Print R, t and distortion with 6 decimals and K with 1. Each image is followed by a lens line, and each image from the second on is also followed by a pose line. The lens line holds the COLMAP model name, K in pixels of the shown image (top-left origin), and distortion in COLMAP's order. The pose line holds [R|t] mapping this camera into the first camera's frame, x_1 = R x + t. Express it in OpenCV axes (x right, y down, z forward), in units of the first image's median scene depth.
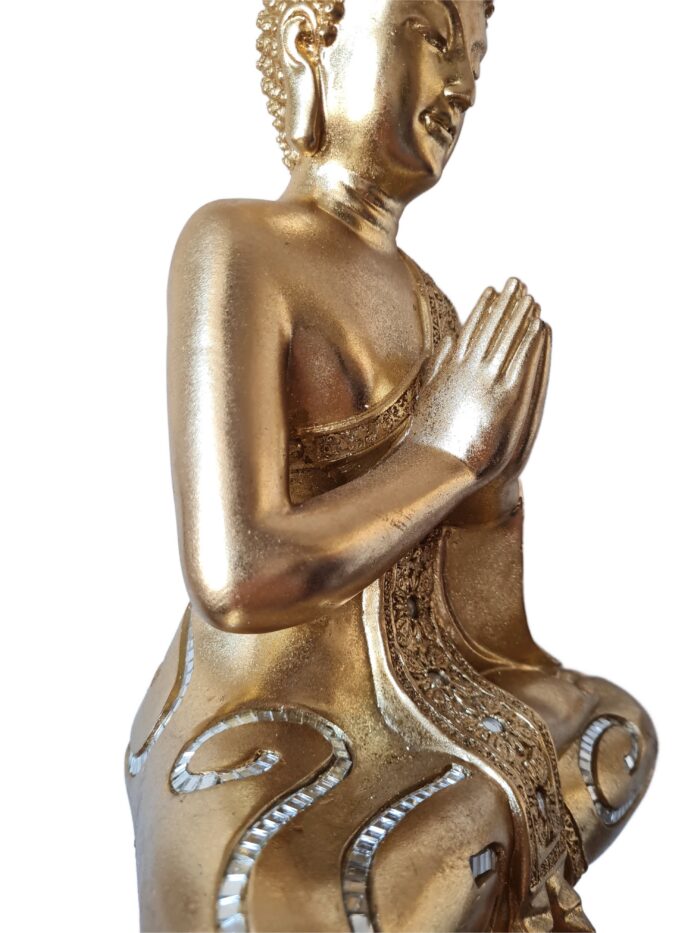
lens RADIAL K [[770.9, 0, 350.0], [0, 770.9, 466.5], [0, 0, 1]] dist [0.003711, 0.004168]
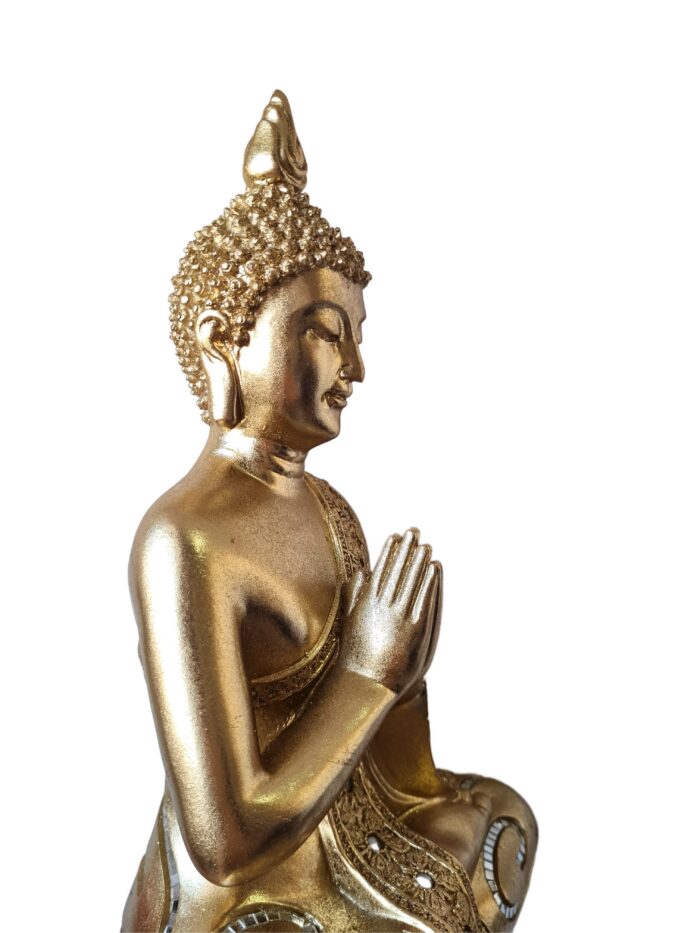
lens RADIAL K [[770.9, 0, 350.0], [0, 770.9, 466.5], [0, 0, 1]] dist [0.003711, 0.004168]
pose [[0.974991, -0.100471, 0.198240, -0.115586], [0.088712, 0.993777, 0.067357, -0.425514], [-0.203773, -0.048086, 0.977836, -0.186247]]
